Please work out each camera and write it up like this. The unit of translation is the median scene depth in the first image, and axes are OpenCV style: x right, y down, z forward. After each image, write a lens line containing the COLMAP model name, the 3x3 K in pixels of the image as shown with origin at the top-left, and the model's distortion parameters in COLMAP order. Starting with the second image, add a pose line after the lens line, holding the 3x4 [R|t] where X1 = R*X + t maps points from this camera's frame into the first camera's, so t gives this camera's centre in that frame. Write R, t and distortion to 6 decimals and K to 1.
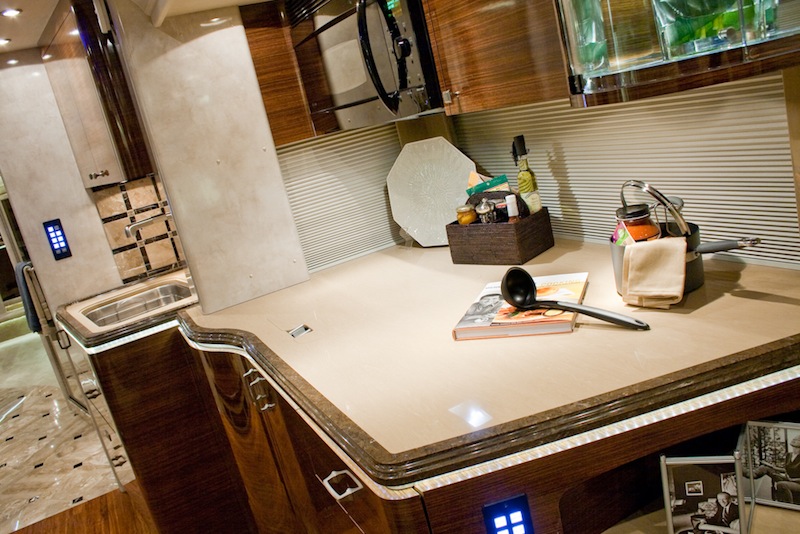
lens RADIAL K [[660.3, 0, 397.5], [0, 660.3, 279.4], [0, 0, 1]] dist [-0.159916, 0.128851]
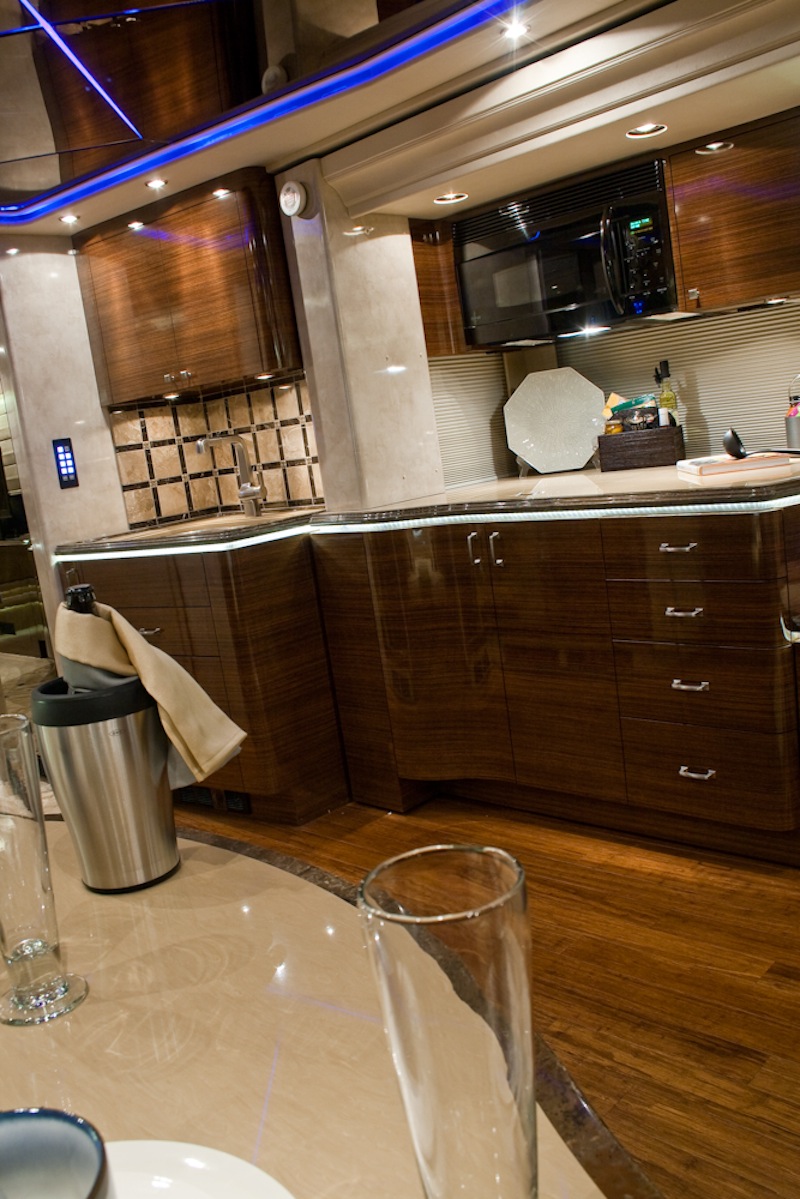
lens RADIAL K [[995.4, 0, 414.3], [0, 995.4, 604.2], [0, 0, 1]] dist [-0.165683, 0.133802]
pose [[0.941524, 0.038006, 0.334795, -0.658341], [0.013052, 0.988759, -0.148948, 0.380645], [-0.336693, 0.144608, 0.930444, -0.338351]]
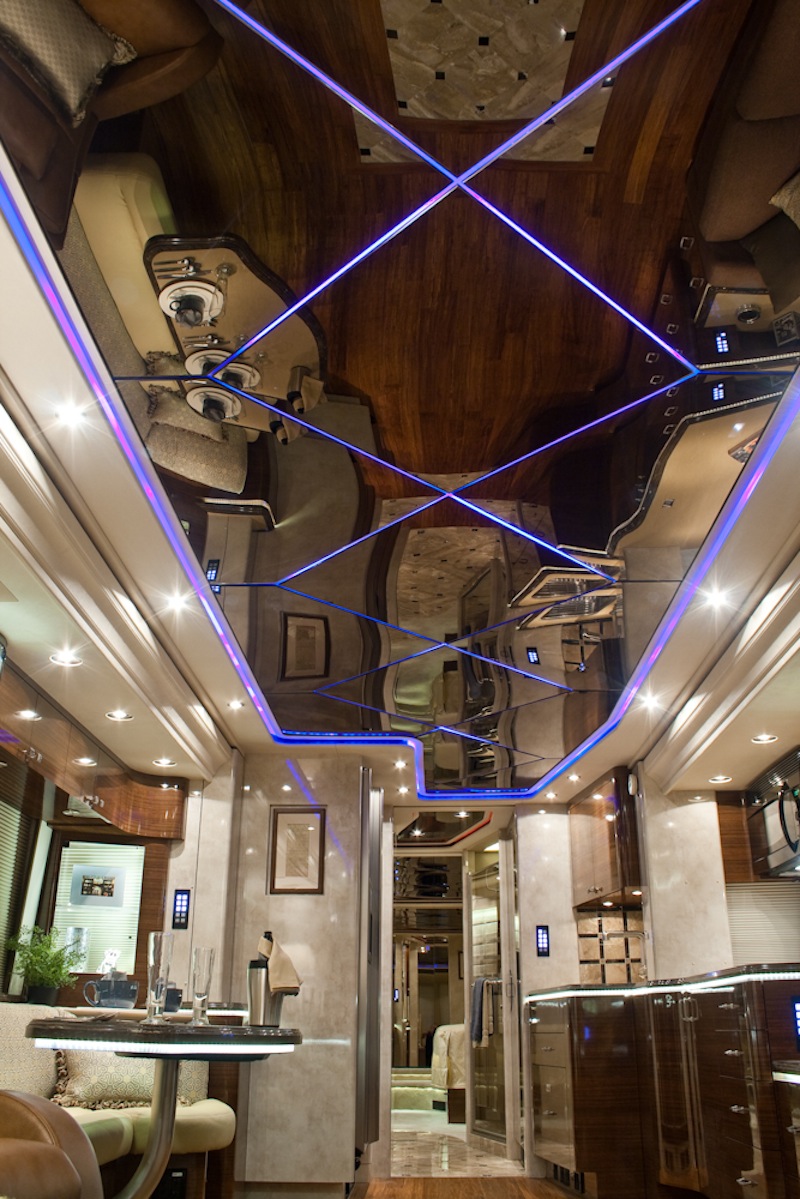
lens RADIAL K [[989.7, 0, 403.8], [0, 989.7, 605.1], [0, 0, 1]] dist [-0.159916, 0.128851]
pose [[0.858735, 0.022102, -0.511943, 0.276993], [-0.316633, 0.808399, -0.496221, 0.572368], [0.402886, 0.588220, 0.701199, -1.136088]]
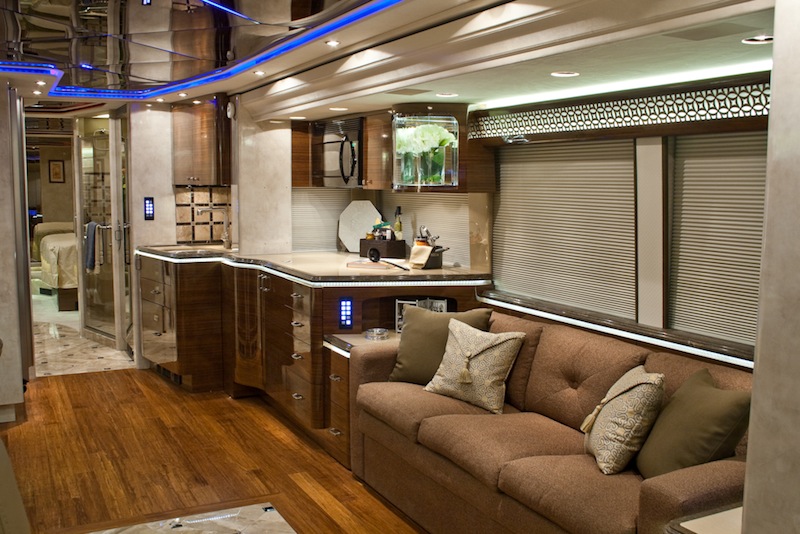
lens RADIAL K [[797.7, 0, 401.9], [0, 797.7, 280.8], [0, 0, 1]] dist [-0.150251, 0.158530]
pose [[0.972685, 0.228830, 0.038995, 0.119944], [-0.220877, 0.964052, -0.147709, 0.363683], [-0.071393, 0.135061, 0.988262, -1.420069]]
